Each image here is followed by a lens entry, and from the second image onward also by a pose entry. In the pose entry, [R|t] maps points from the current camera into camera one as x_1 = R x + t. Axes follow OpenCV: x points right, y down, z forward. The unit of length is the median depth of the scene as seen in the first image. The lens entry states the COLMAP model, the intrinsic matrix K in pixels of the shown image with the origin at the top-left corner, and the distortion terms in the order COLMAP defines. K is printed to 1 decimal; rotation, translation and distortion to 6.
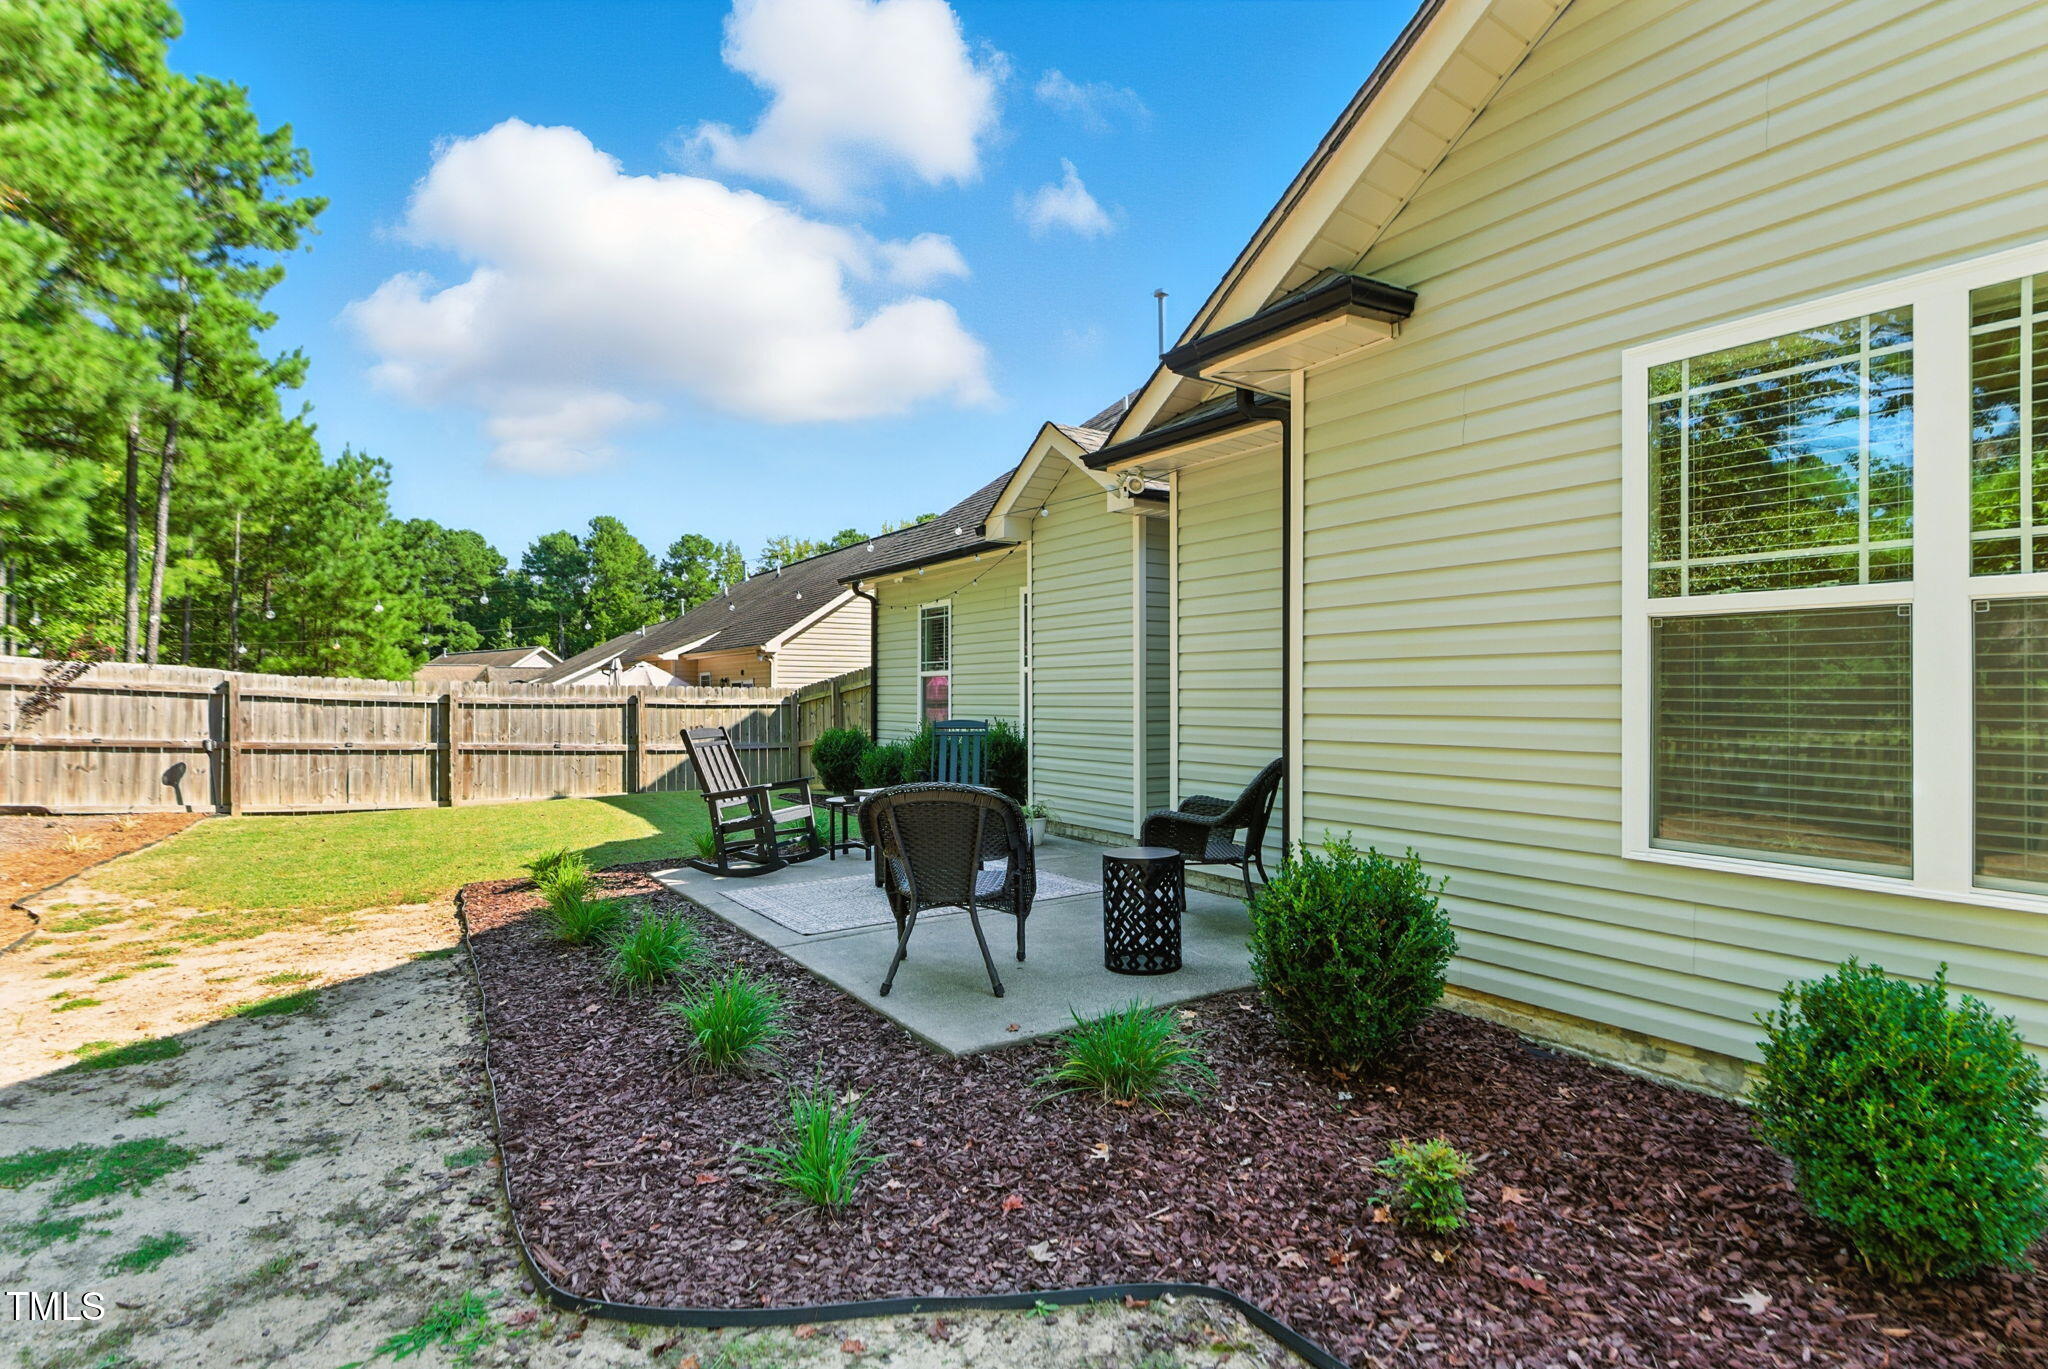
lens RADIAL K [[1002.0, 0, 1037.1], [0, 1002.0, 687.3], [0, 0, 1]] dist [0.000048, -0.000488]
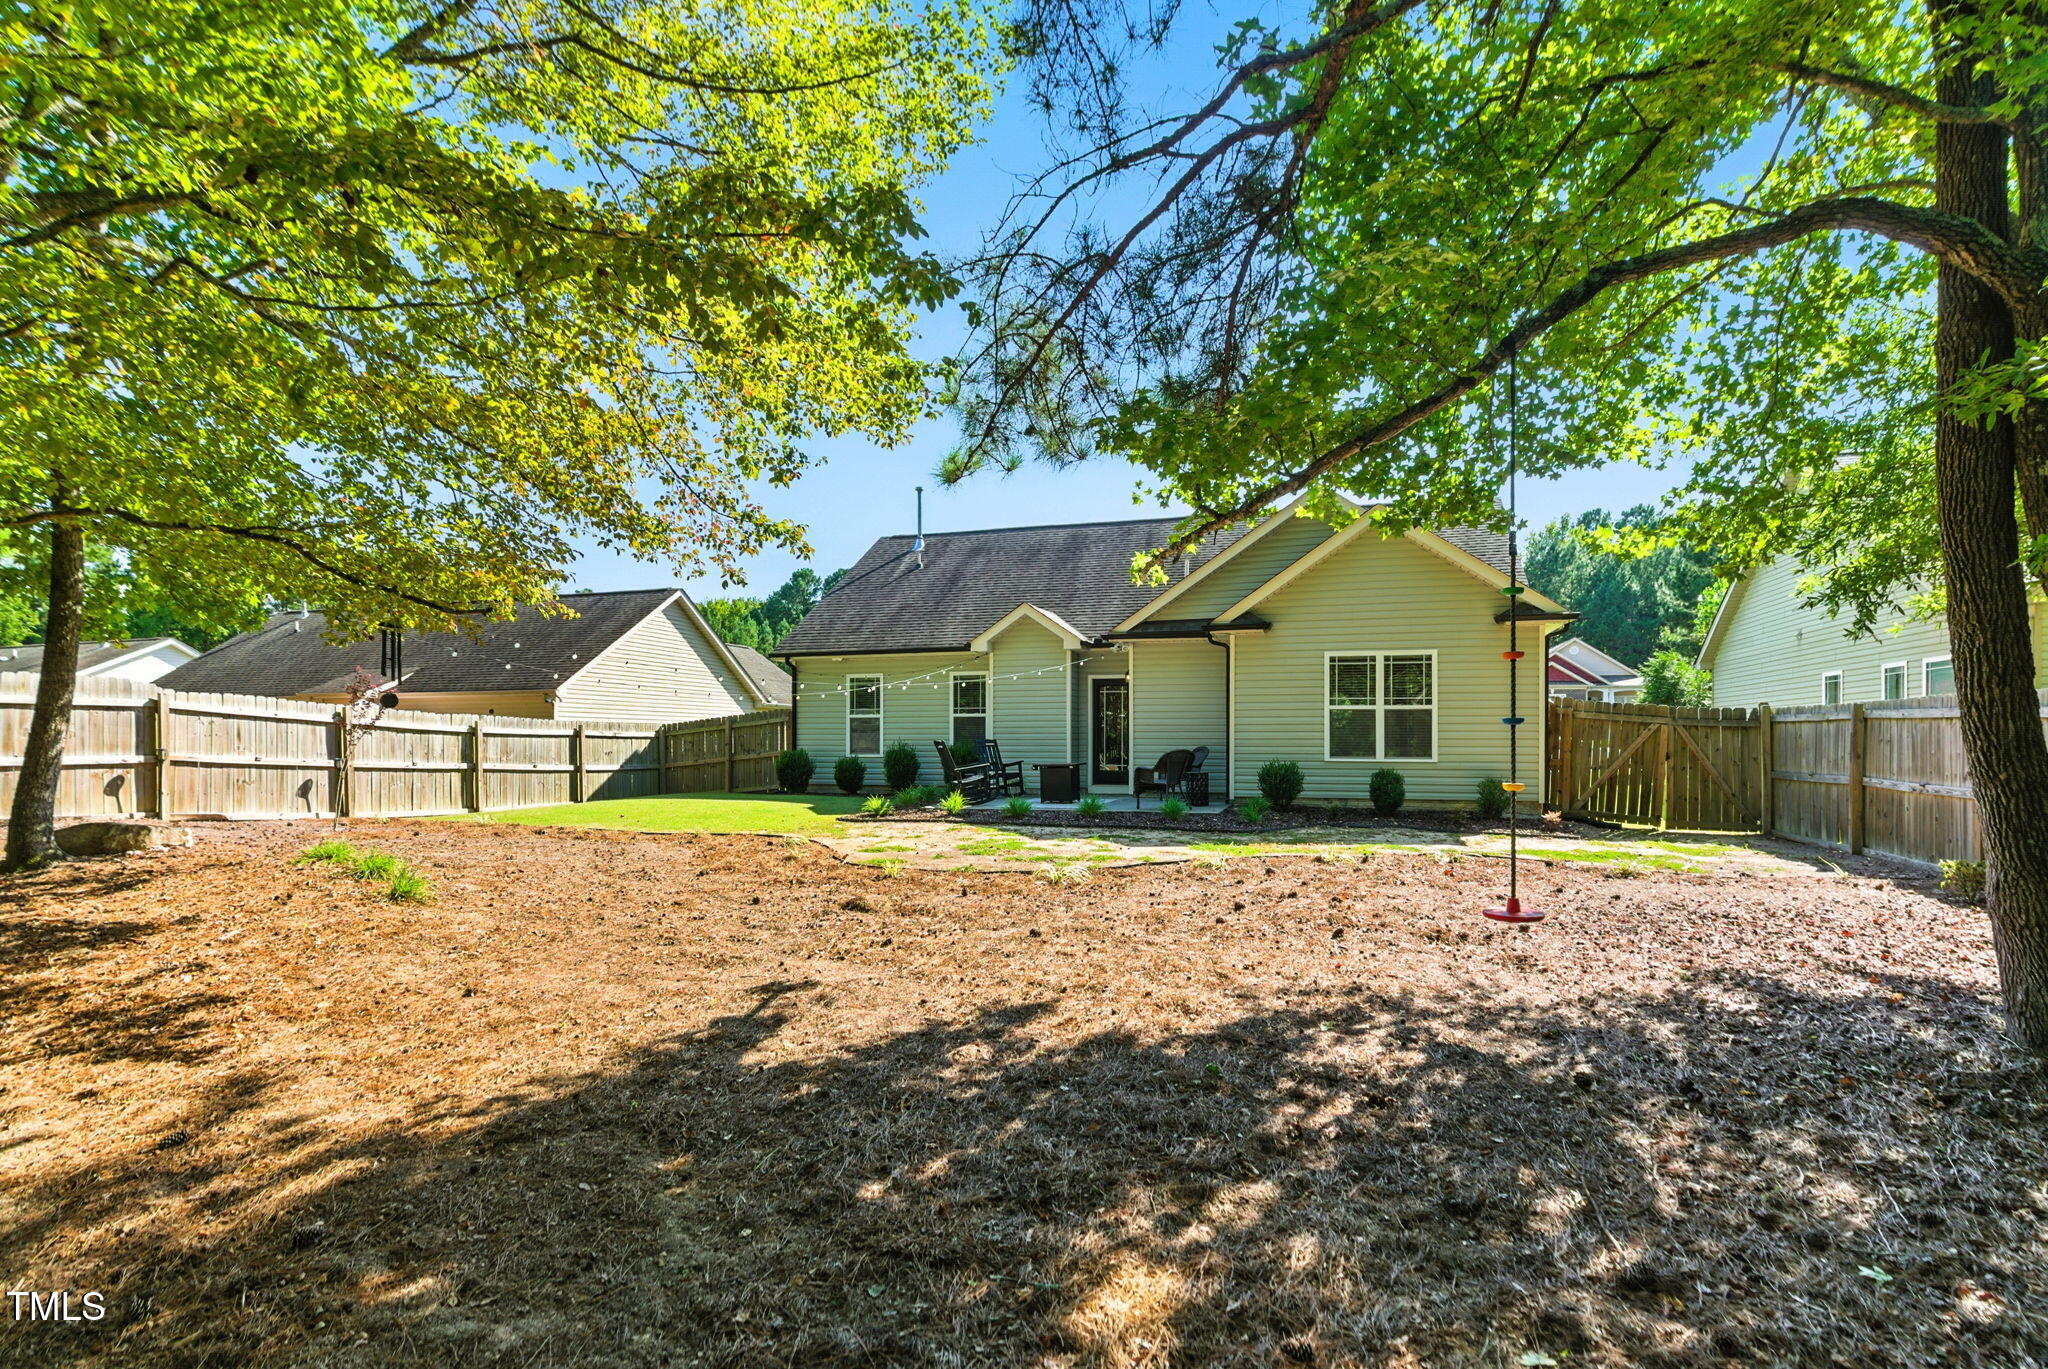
lens RADIAL K [[951.4, 0, 1031.5], [0, 951.4, 706.1], [0, 0, 1]] dist [-0.001652, -0.000095]
pose [[0.795370, 0.024118, 0.605644, -0.865092], [-0.006908, 0.999504, -0.030730, 0.016610], [-0.606085, 0.020258, 0.795142, -0.459265]]
